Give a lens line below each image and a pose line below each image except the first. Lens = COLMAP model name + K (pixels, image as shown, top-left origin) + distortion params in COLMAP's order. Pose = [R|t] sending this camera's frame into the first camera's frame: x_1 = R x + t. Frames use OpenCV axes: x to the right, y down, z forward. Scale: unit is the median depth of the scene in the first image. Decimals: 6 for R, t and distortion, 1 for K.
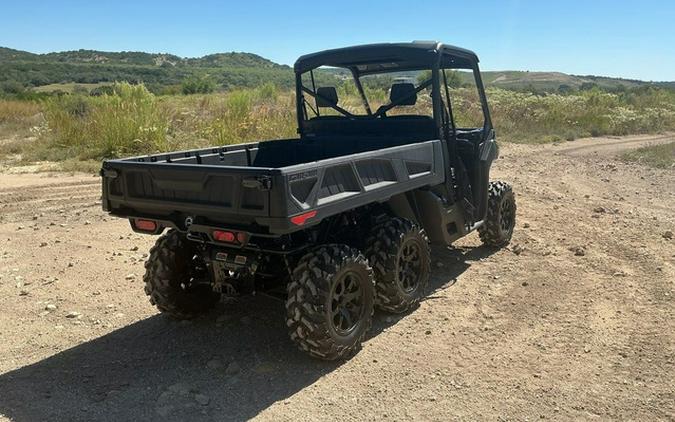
lens RADIAL K [[566.7, 0, 339.0], [0, 566.7, 141.6], [0, 0, 1]] dist [0.056320, -0.100718]
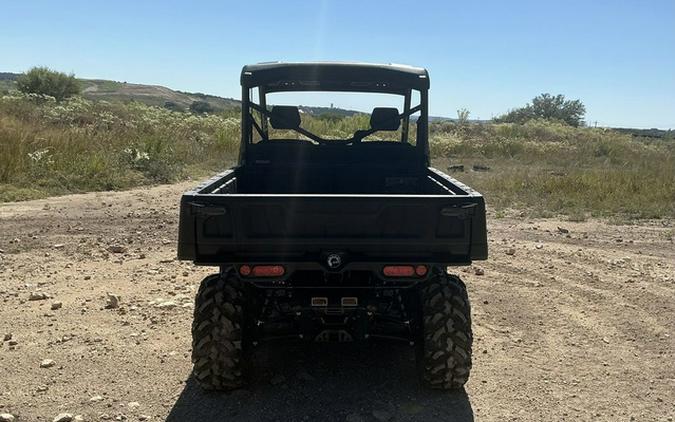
lens RADIAL K [[707.6, 0, 361.7], [0, 707.6, 174.5], [0, 0, 1]] dist [0.029298, 0.000000]
pose [[0.796740, -0.003664, 0.604311, -0.770786], [0.000028, 0.999982, 0.006025, 0.001610], [-0.604322, -0.004783, 0.796726, 0.096892]]
